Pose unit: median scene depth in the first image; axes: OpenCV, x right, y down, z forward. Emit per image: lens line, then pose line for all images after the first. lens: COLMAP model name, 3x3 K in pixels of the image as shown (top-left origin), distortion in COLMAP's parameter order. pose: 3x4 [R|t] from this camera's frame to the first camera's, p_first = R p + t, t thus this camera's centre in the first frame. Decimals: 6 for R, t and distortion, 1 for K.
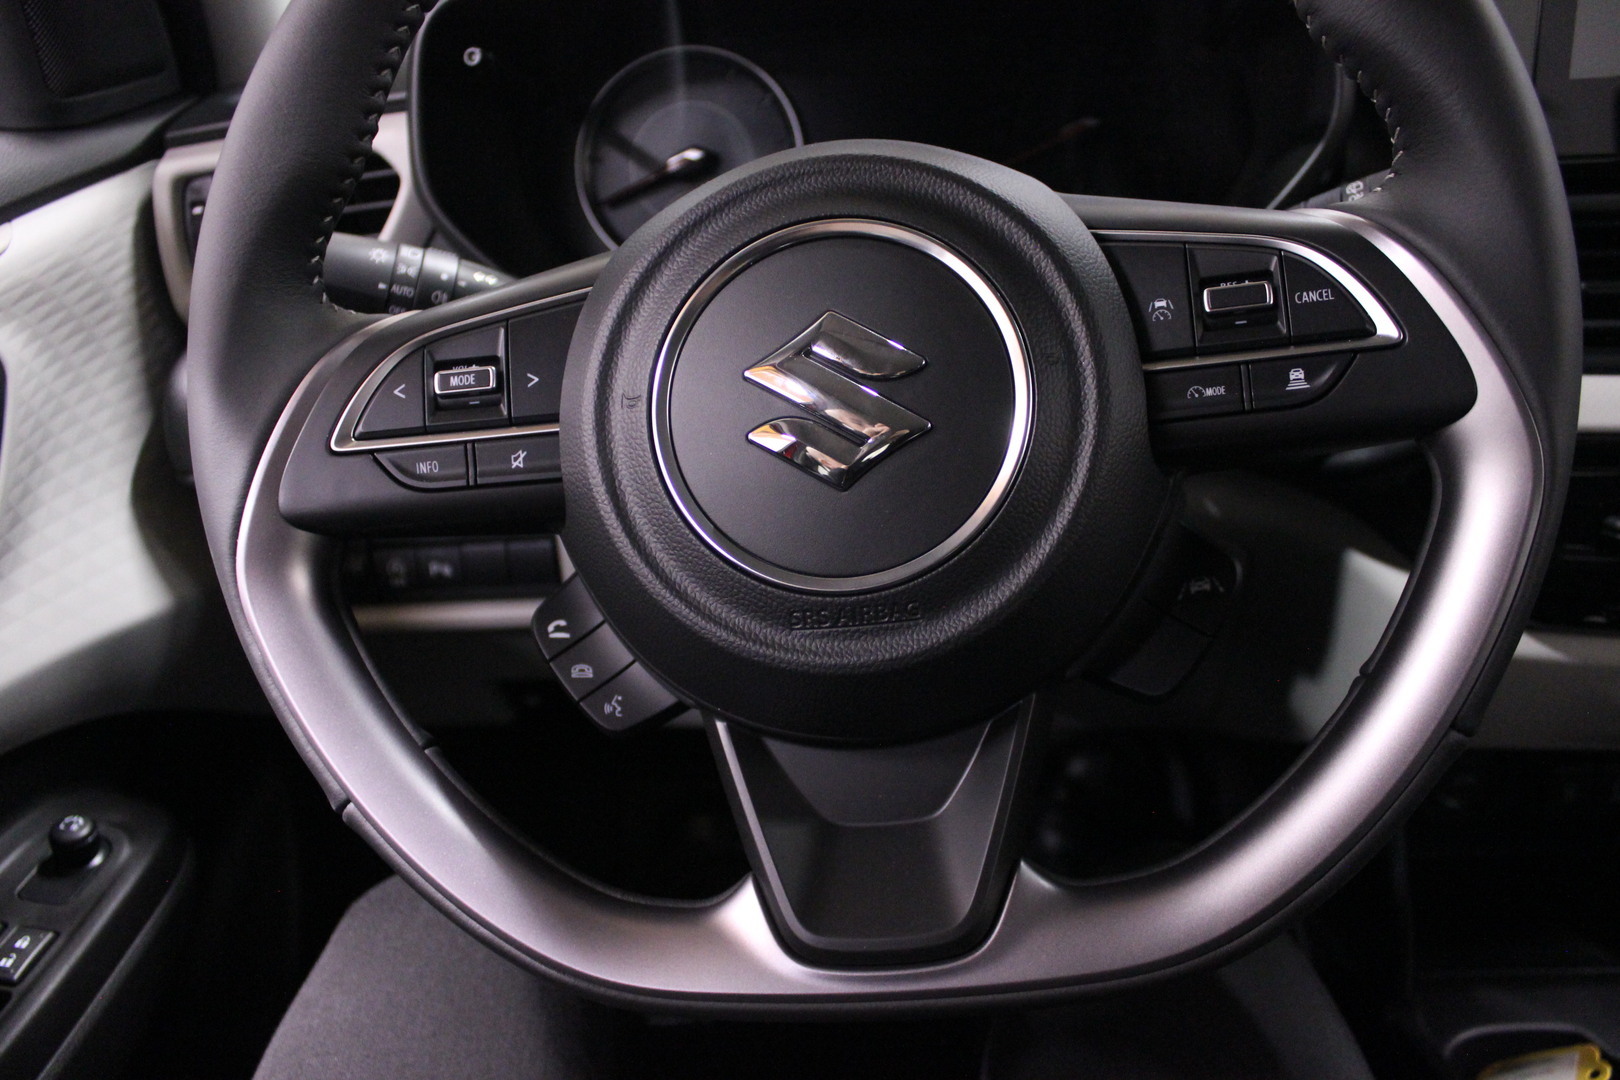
lens RADIAL K [[1280.7, 0, 810.0], [0, 1280.7, 540.0], [0, 0, 1]] dist [-0.172360, 0.123949]
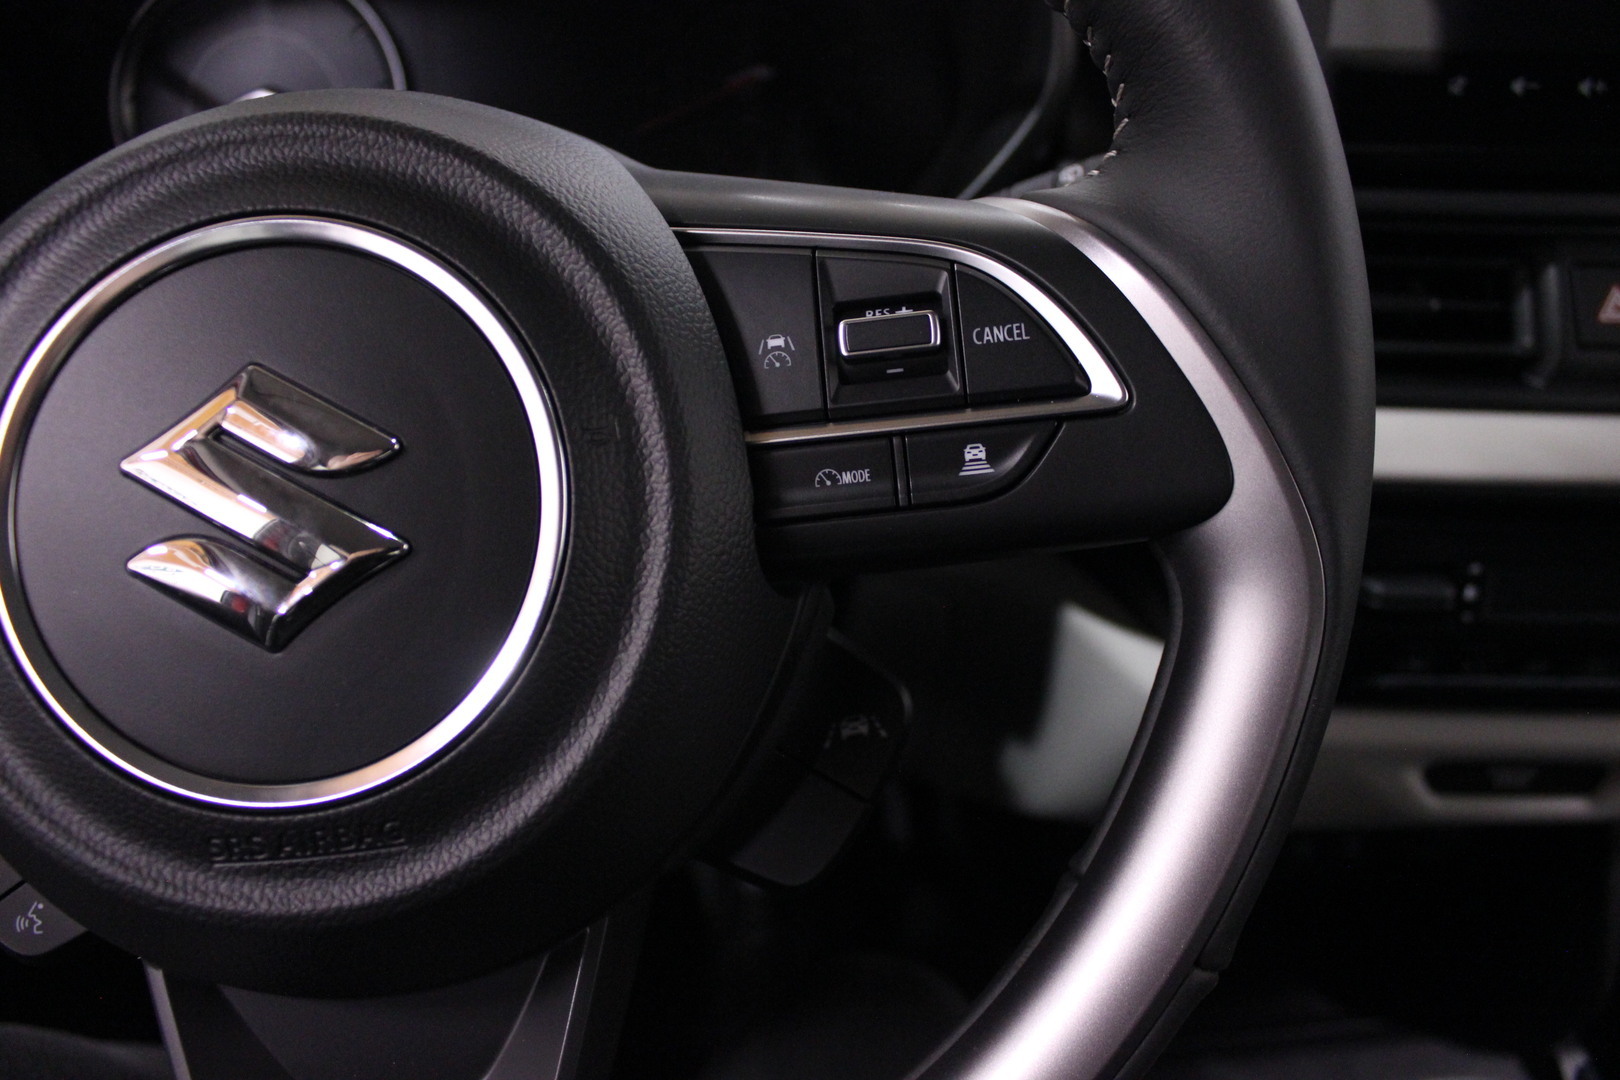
lens RADIAL K [[1280.7, 0, 810.0], [0, 1280.7, 540.0], [0, 0, 1]] dist [-0.172360, 0.123949]
pose [[0.980829, -0.025872, 0.193143, 0.167137], [0.018364, 0.999008, 0.040560, -0.112909], [-0.194001, -0.036235, 0.980332, 0.339376]]
